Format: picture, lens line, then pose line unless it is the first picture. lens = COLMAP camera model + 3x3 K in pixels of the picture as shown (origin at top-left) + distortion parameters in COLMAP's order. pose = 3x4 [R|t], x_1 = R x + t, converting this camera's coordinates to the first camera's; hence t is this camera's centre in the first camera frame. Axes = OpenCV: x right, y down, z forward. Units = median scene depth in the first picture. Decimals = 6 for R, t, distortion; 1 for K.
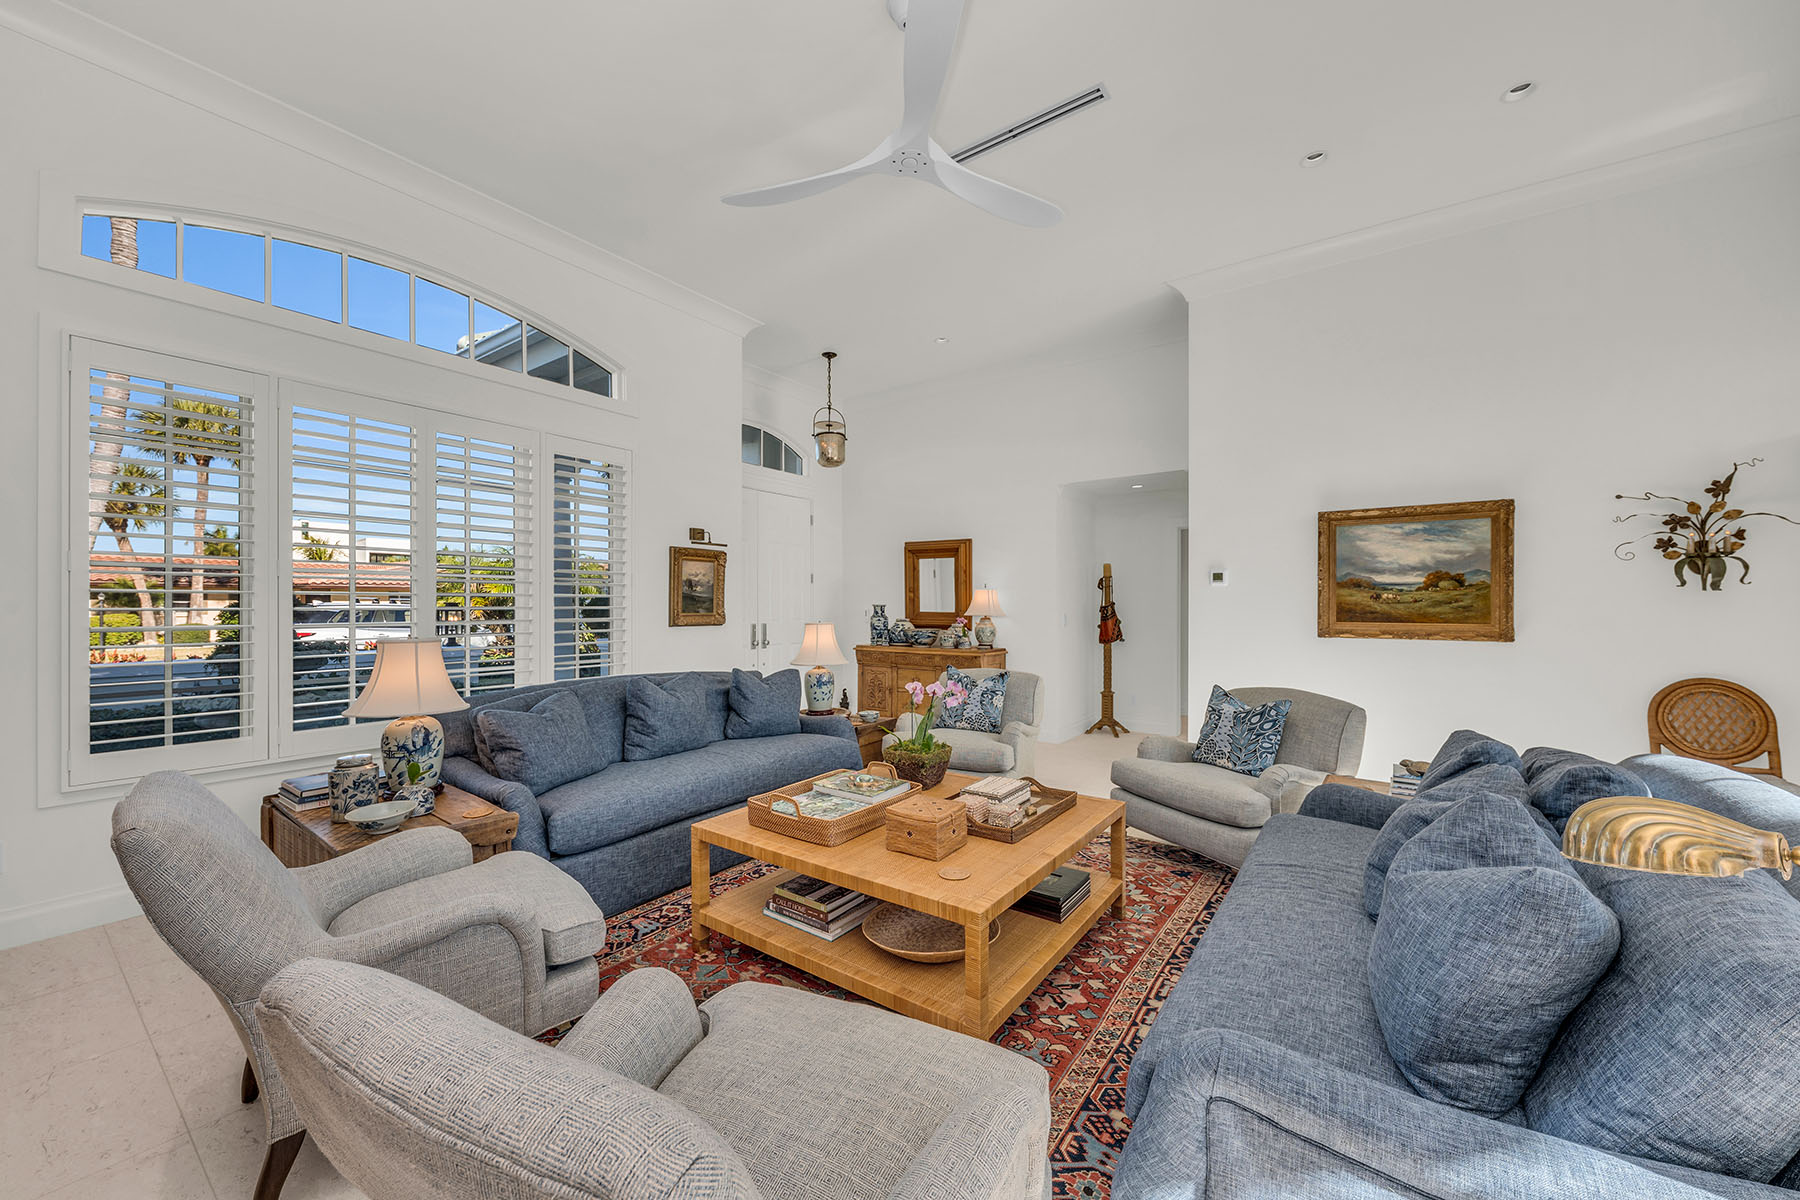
lens RADIAL K [[697.9, 0, 905.9], [0, 697.9, 604.5], [0, 0, 1]] dist [0.012300, -0.007869]
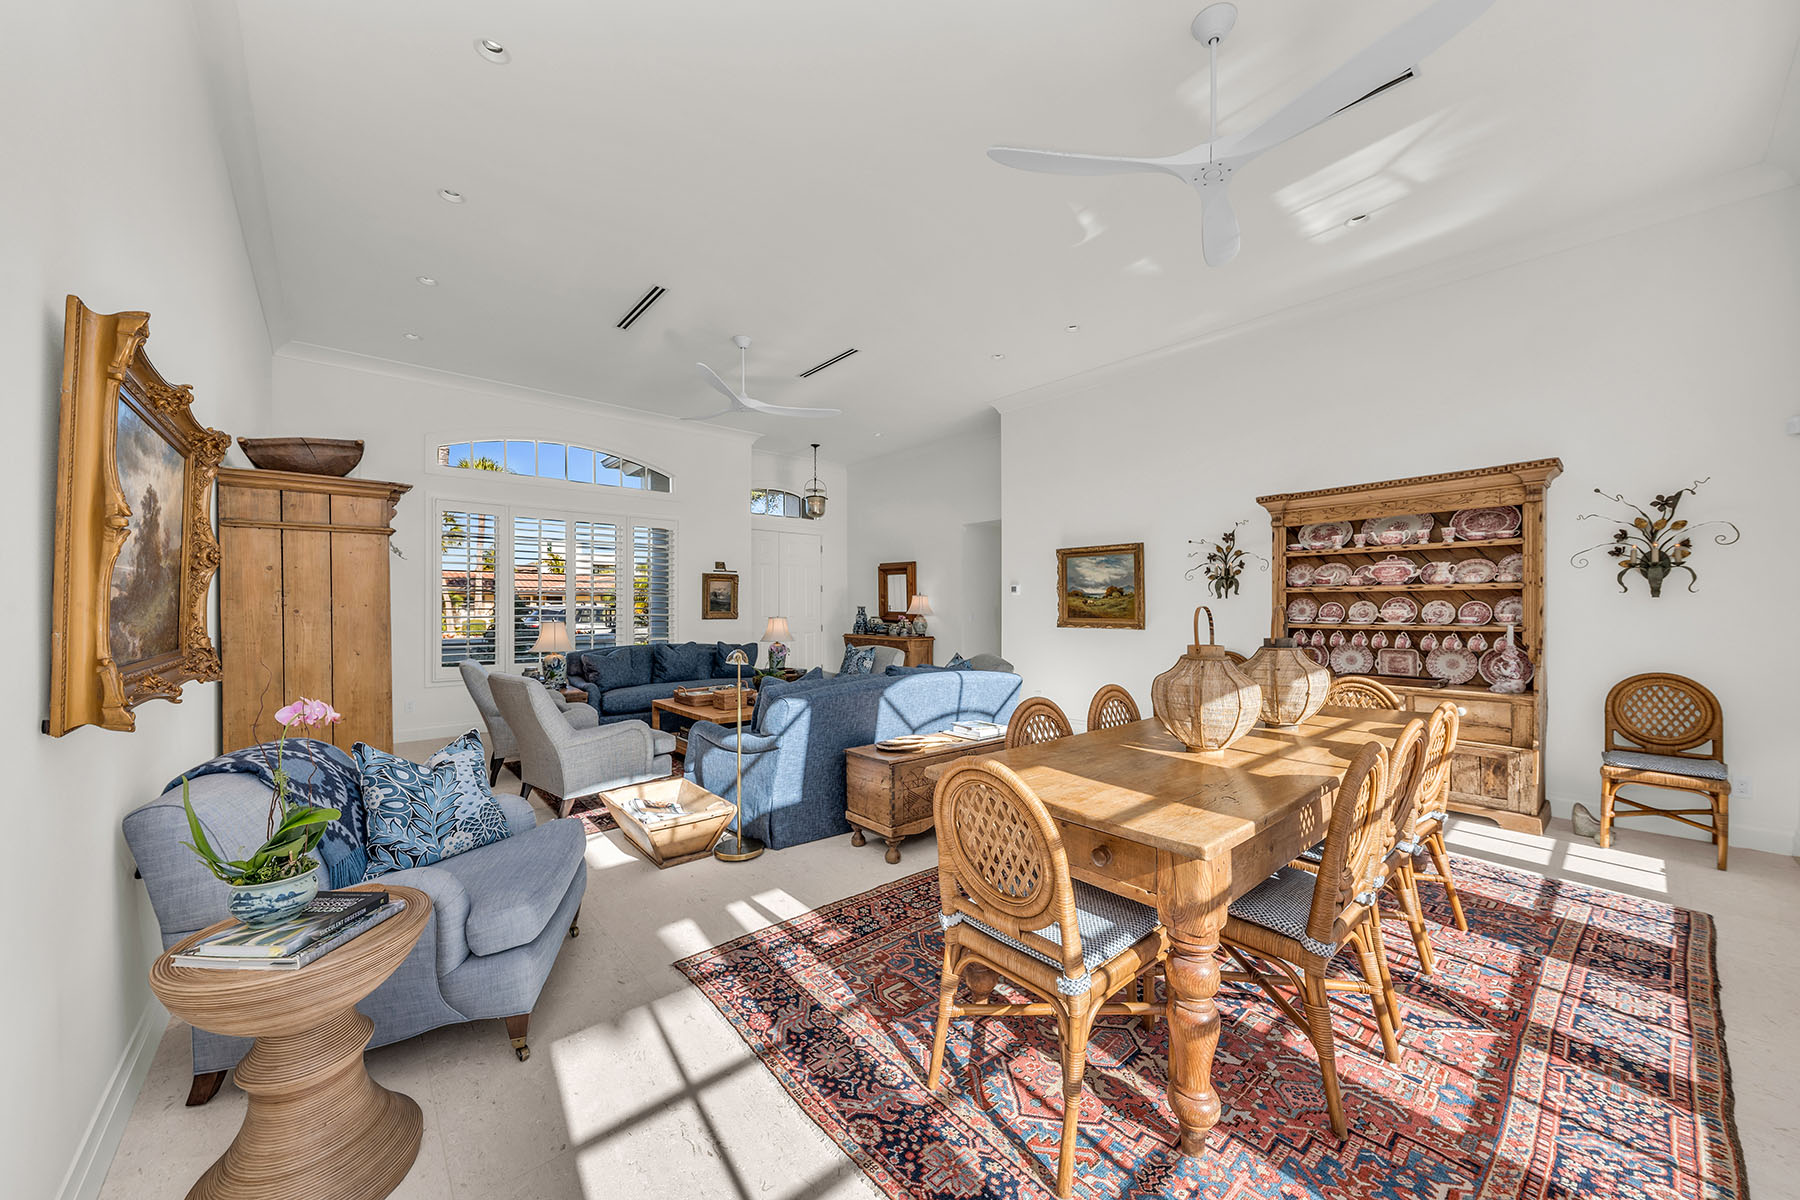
lens RADIAL K [[697.9, 0, 905.9], [0, 697.9, 604.5], [0, 0, 1]] dist [0.012300, -0.007869]
pose [[0.970739, -0.000533, -0.240136, 0.643784], [0.000172, 0.999999, -0.001521, -0.002901], [0.240137, 0.001435, 0.970738, -0.639758]]
